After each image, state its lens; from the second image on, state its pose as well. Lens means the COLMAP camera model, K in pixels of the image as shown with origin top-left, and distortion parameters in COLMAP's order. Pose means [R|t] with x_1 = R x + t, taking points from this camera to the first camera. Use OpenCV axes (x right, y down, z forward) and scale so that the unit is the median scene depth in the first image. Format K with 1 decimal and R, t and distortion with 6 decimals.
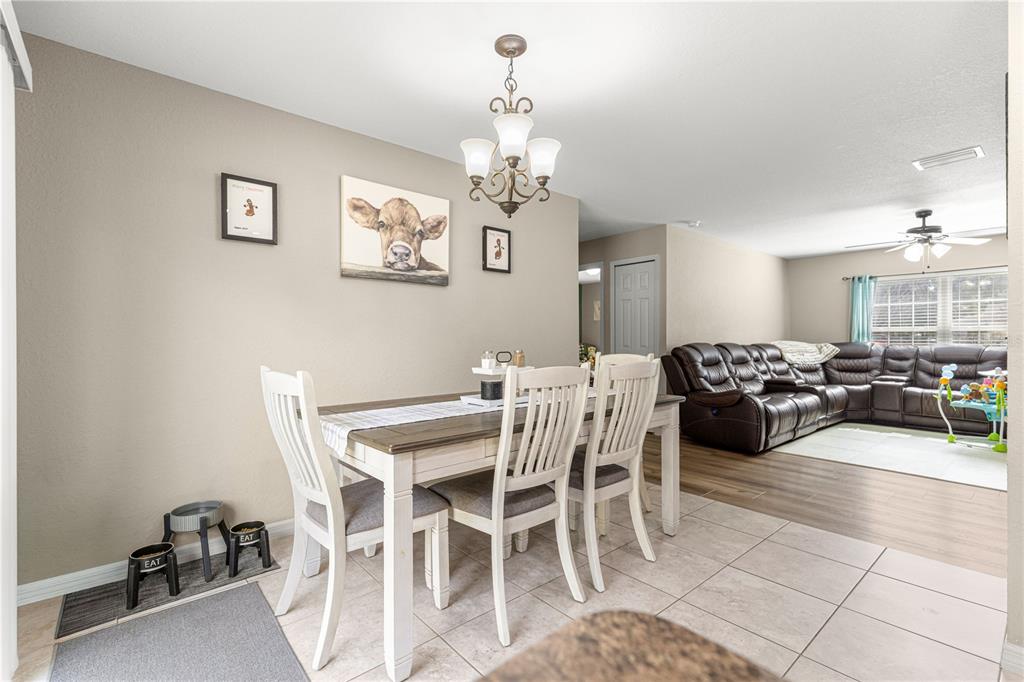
lens RADIAL K [[463.8, 0, 508.8], [0, 463.8, 338.2], [0, 0, 1]] dist [0.007845, -0.000322]
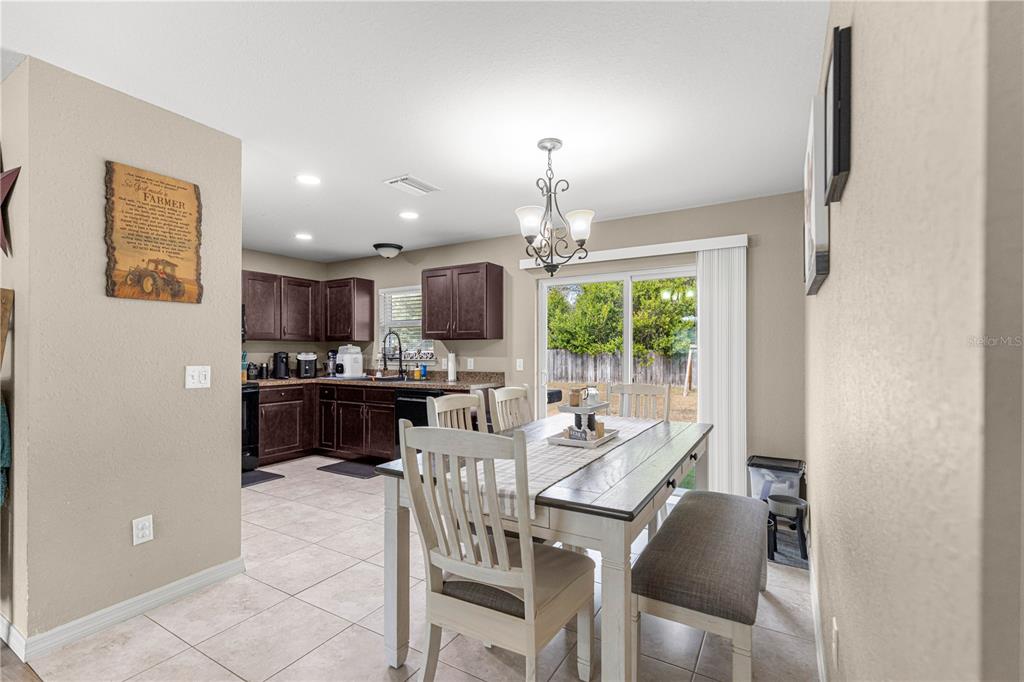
lens RADIAL K [[457.9, 0, 510.7], [0, 457.9, 348.1], [0, 0, 1]] dist [0.002135, 0.000001]
pose [[-0.947611, 0.002835, -0.319413, 0.198663], [0.003782, 0.999990, -0.002346, -0.022946], [0.319404, -0.003431, -0.947613, 0.843934]]
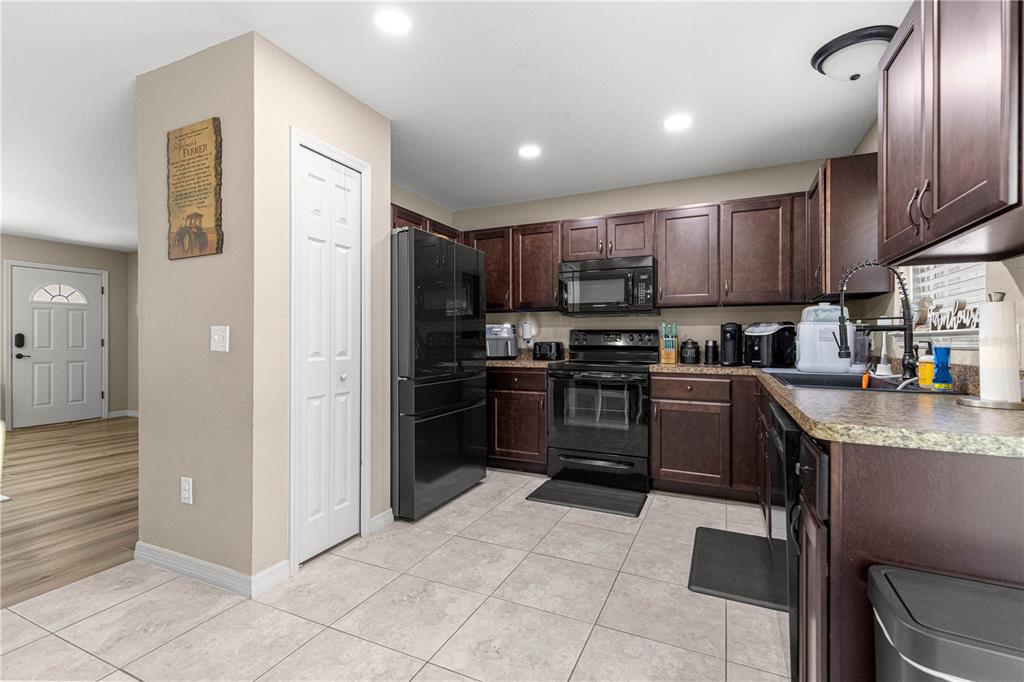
lens RADIAL K [[463.8, 0, 508.8], [0, 463.8, 338.2], [0, 0, 1]] dist [0.007845, -0.000322]
pose [[-0.406928, 0.005419, 0.913444, -0.111875], [0.002619, 0.999985, -0.004766, 0.004958], [-0.913457, 0.000453, -0.406936, 0.261483]]
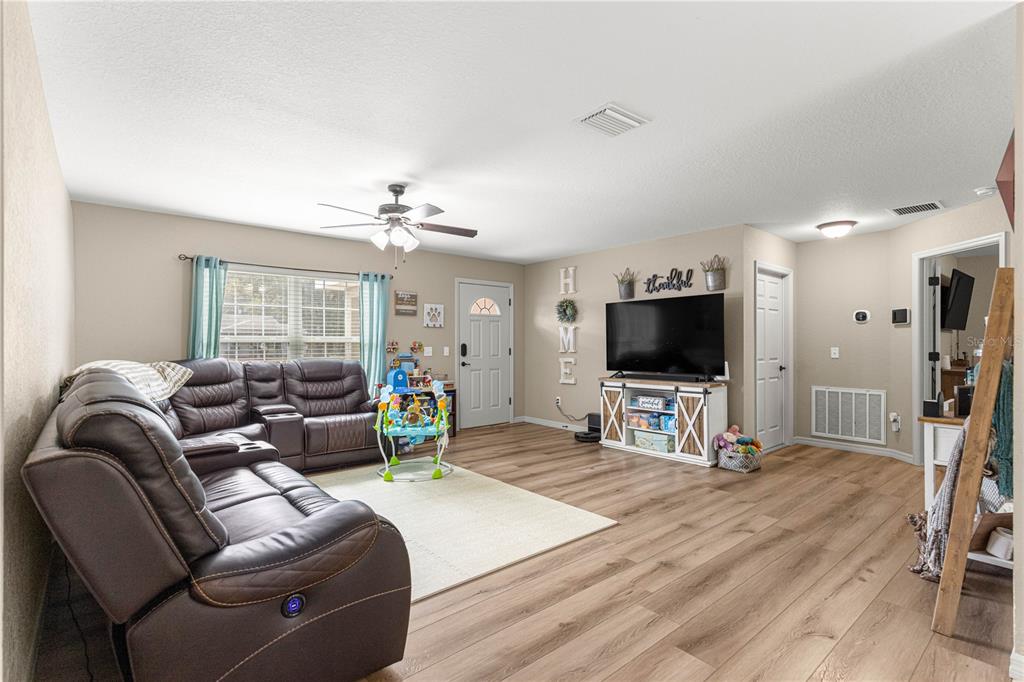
lens RADIAL K [[483.9, 0, 502.3], [0, 483.9, 340.3], [0, 0, 1]] dist [0.011253, -0.000177]
pose [[0.016769, 0.004463, 0.999849, 0.101284], [-0.000517, 0.999990, -0.004455, -0.017422], [-0.999859, -0.000442, 0.016771, 0.742338]]
